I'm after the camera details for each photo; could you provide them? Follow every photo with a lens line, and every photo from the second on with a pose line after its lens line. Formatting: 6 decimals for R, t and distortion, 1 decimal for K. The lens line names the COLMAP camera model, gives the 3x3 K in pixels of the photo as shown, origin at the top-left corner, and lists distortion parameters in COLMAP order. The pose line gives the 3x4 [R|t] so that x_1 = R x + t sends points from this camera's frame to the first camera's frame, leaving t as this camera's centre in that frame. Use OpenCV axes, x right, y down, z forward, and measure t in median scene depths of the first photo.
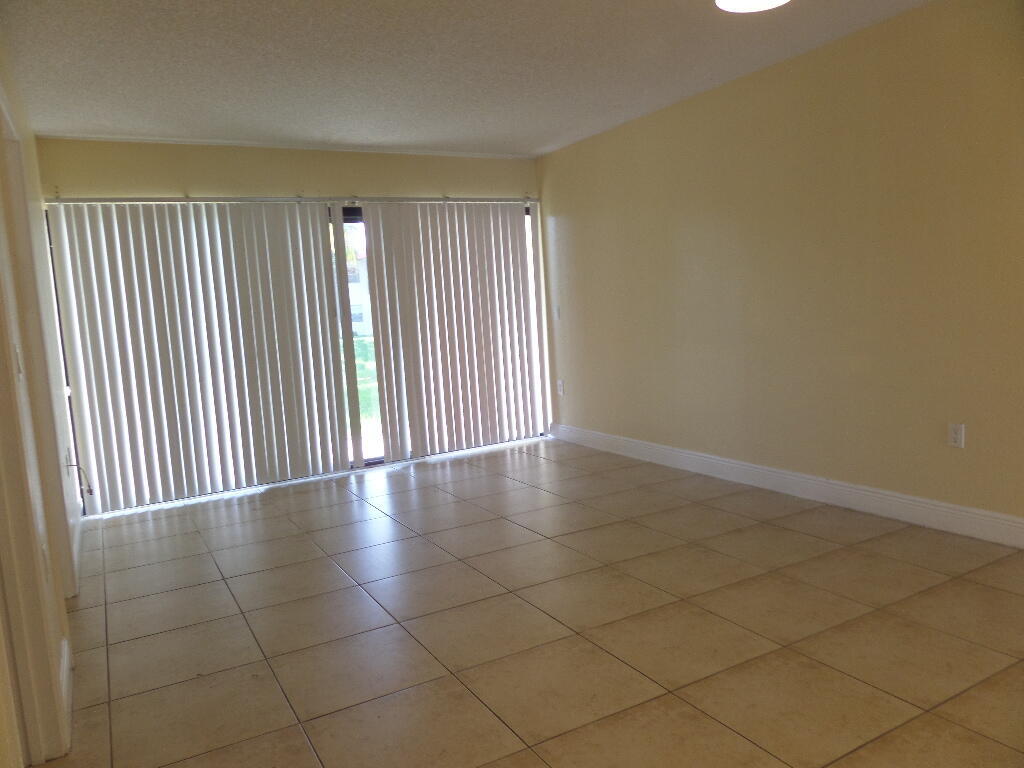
lens RADIAL K [[751.7, 0, 509.1], [0, 751.7, 378.6], [0, 0, 1]] dist [0.026076, -0.021741]
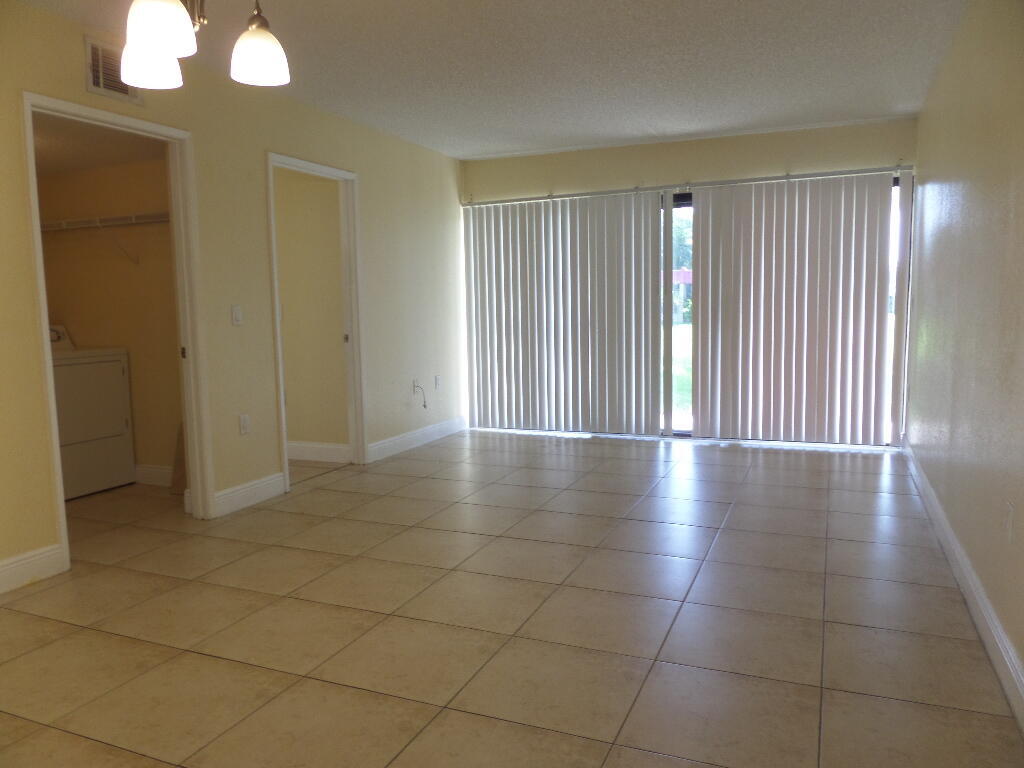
lens RADIAL K [[751.7, 0, 529.9], [0, 751.7, 383.2], [0, 0, 1]] dist [0.026076, -0.021741]
pose [[0.623690, 0.138684, -0.769271, 0.509668], [-0.102952, 0.990136, 0.095033, -0.040164], [0.774862, 0.019927, 0.631816, 0.161989]]
